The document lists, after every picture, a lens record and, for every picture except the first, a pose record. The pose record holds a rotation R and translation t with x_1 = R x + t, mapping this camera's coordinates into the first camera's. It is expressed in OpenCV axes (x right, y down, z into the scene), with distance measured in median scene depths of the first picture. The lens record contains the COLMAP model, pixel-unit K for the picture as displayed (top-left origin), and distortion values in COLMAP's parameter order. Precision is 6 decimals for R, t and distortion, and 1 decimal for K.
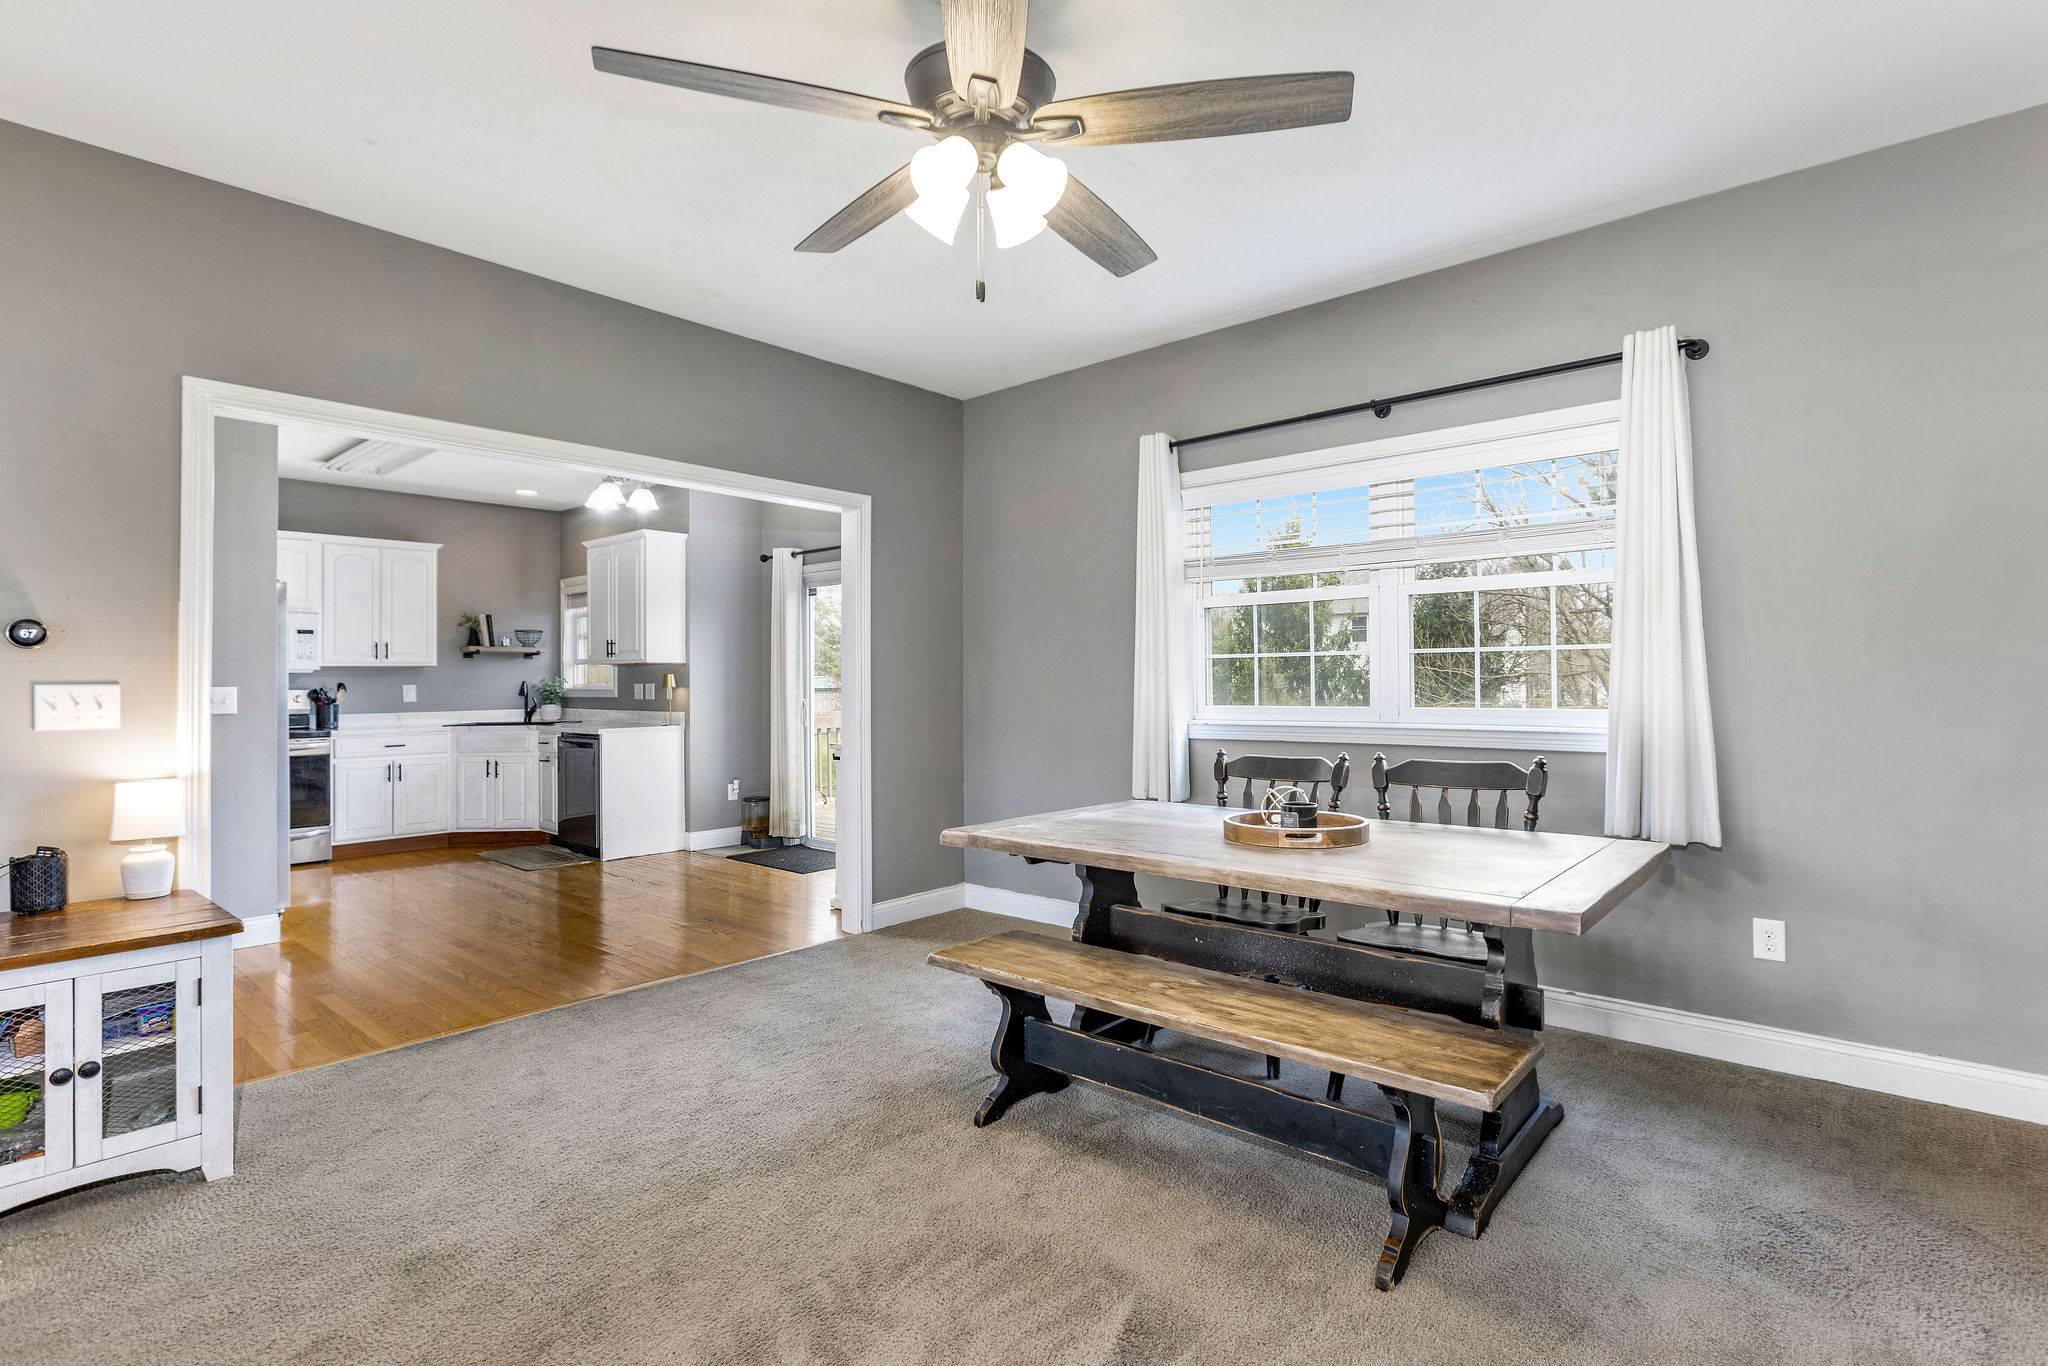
lens RADIAL K [[976.3, 0, 1043.9], [0, 976.3, 668.3], [0, 0, 1]] dist [-0.008465, 0.000029]
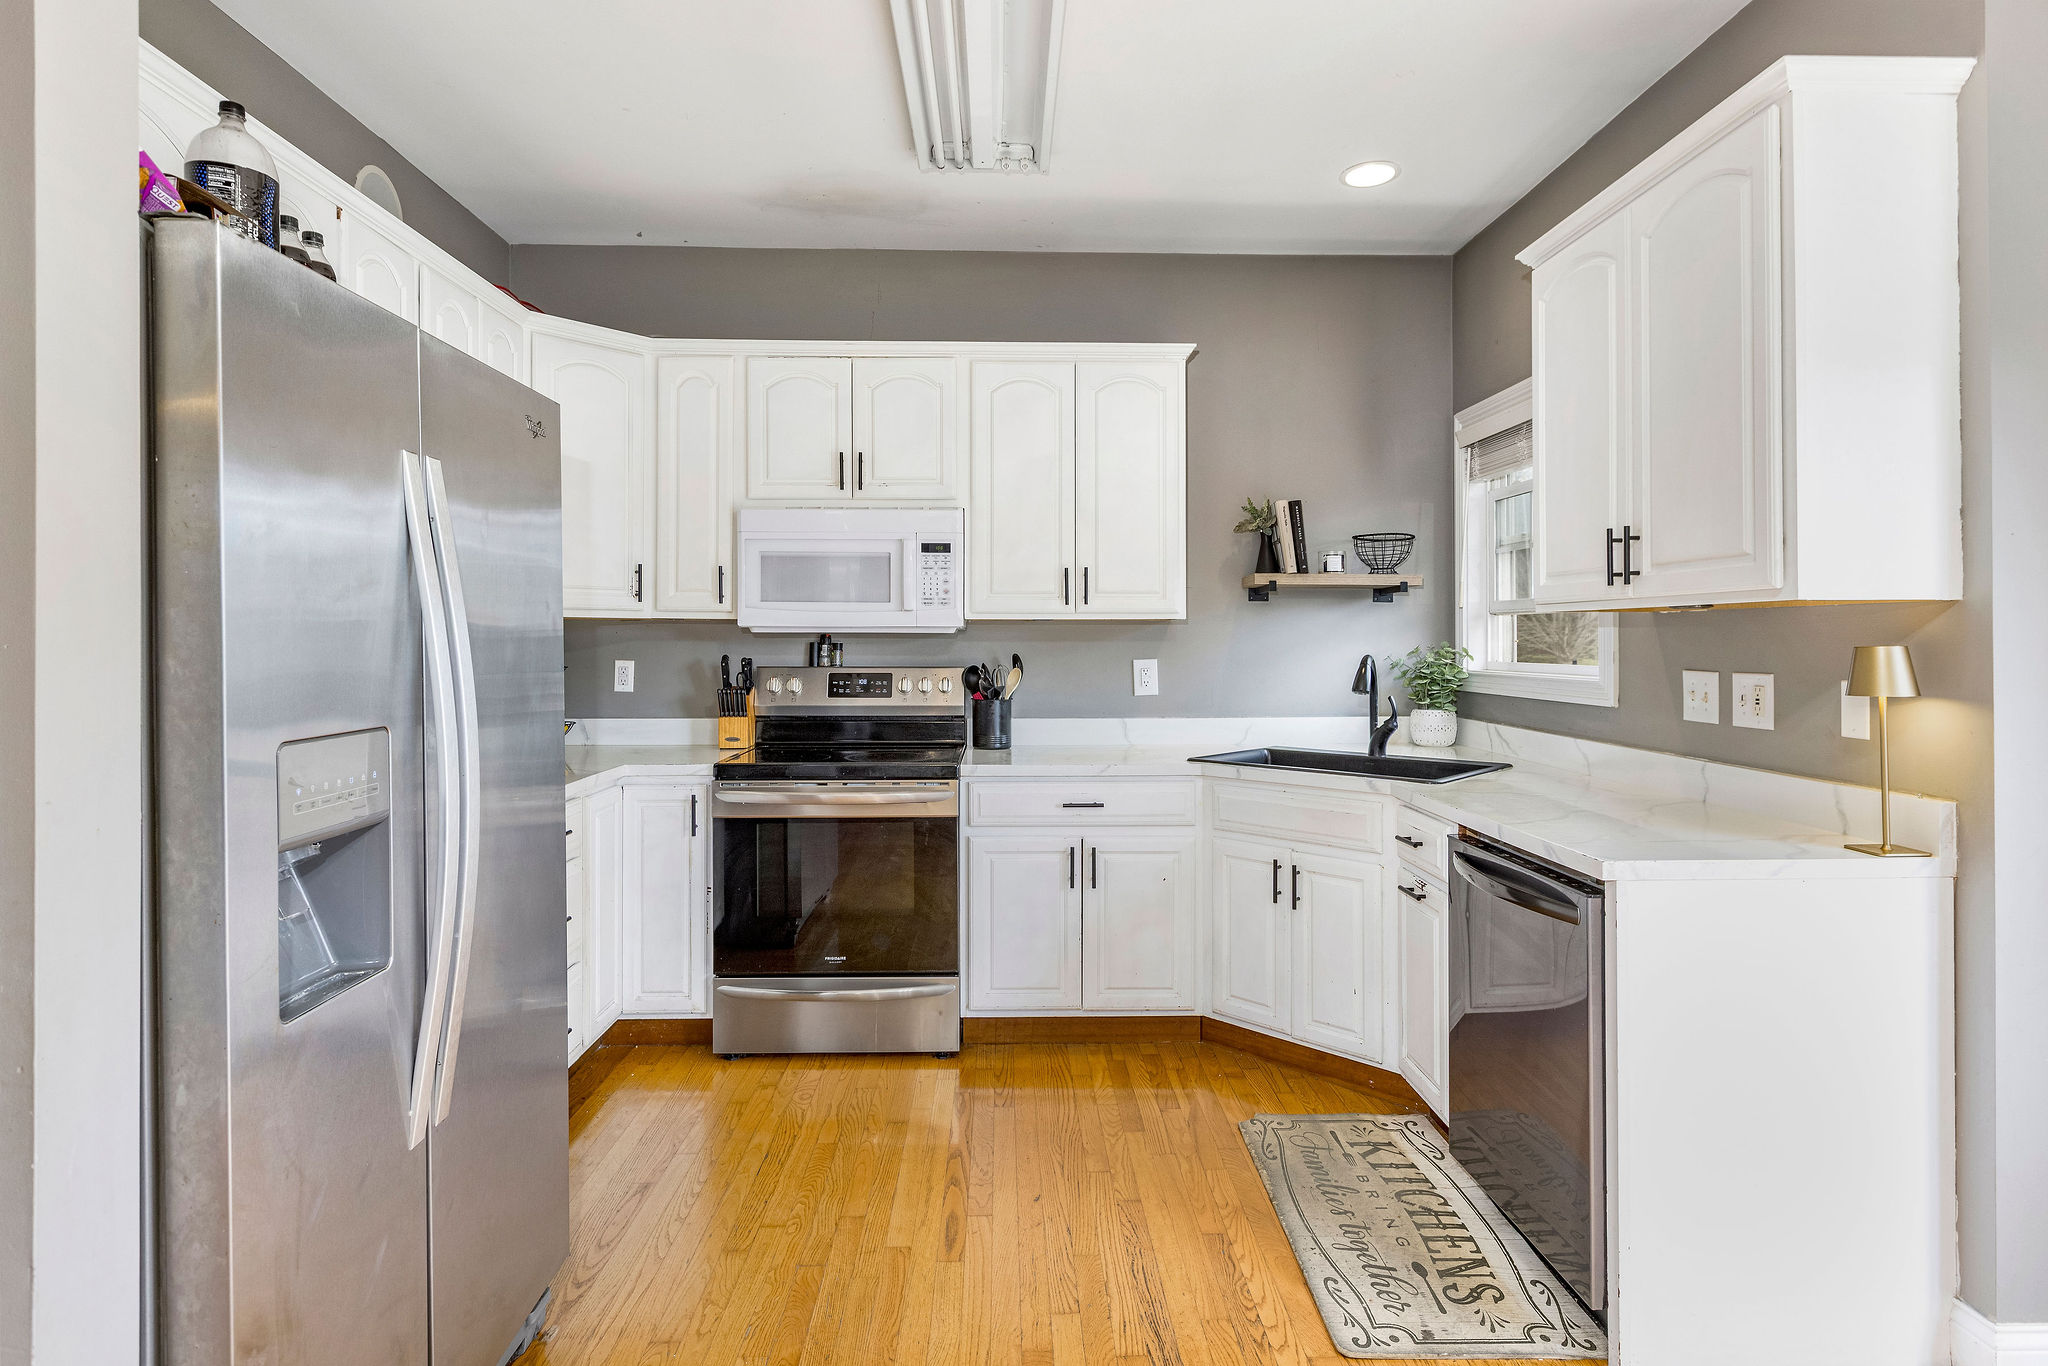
lens RADIAL K [[1061.3, 0, 1029.5], [0, 1061.3, 629.6], [0, 0, 1]] dist [-0.004590, -0.001143]
pose [[0.670446, 0.001941, -0.741955, -0.321339], [0.001815, 0.999989, 0.004255, 0.000597], [0.741956, -0.004199, 0.670436, 0.640496]]
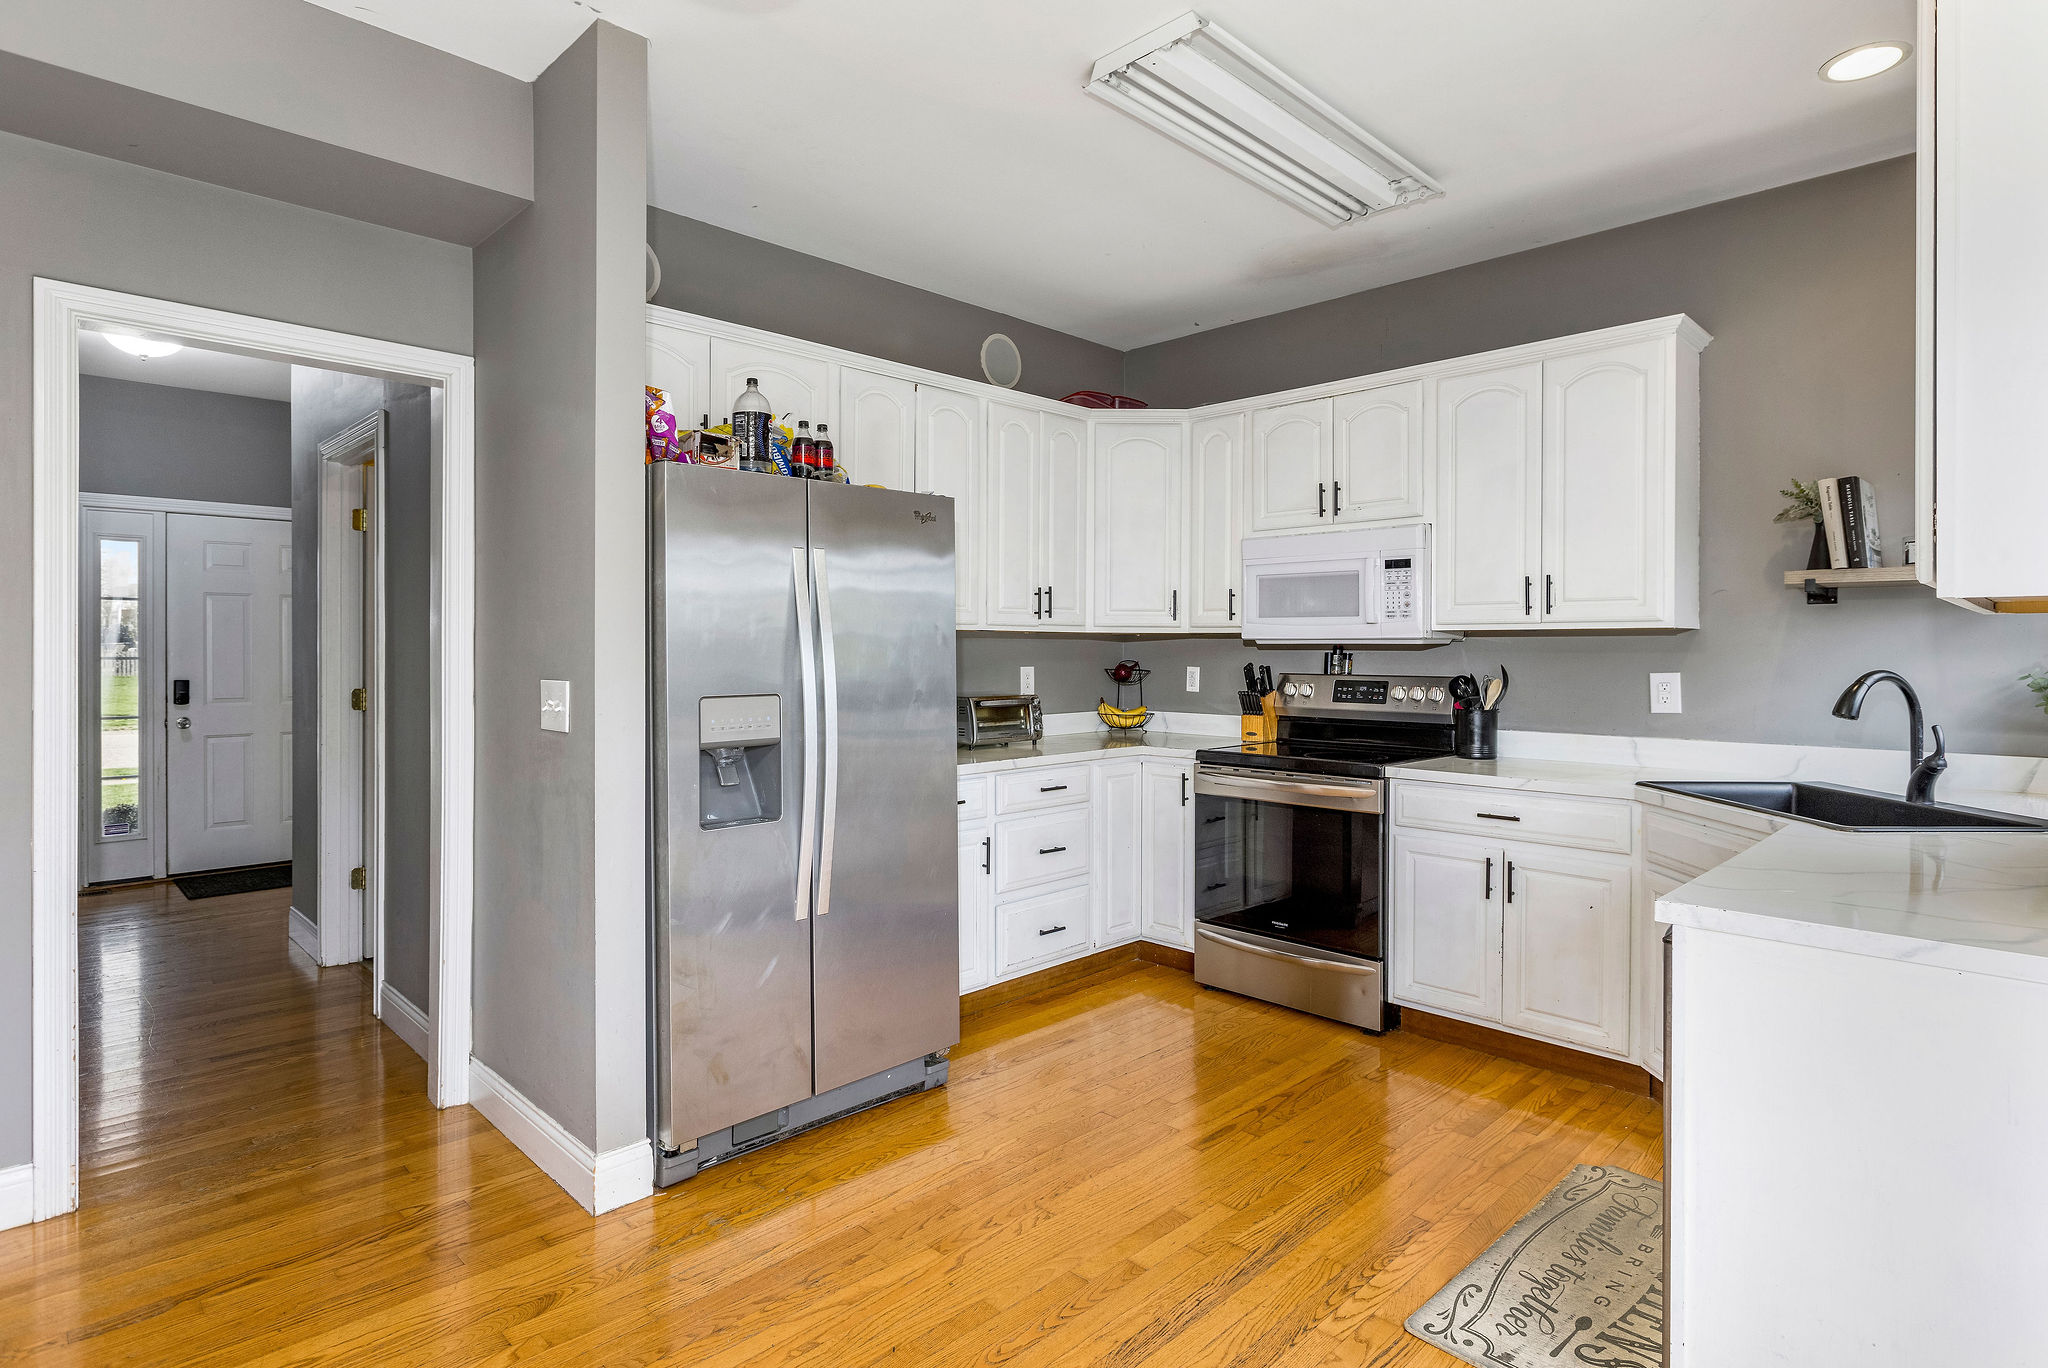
lens RADIAL K [[1061.3, 0, 1036.9], [0, 1061.3, 648.5], [0, 0, 1]] dist [-0.004590, -0.001143]
pose [[-0.075059, 0.008130, -0.997146, -0.182329], [0.009491, 0.999927, 0.007438, 0.000858], [0.997134, -0.008906, -0.075131, 0.798412]]
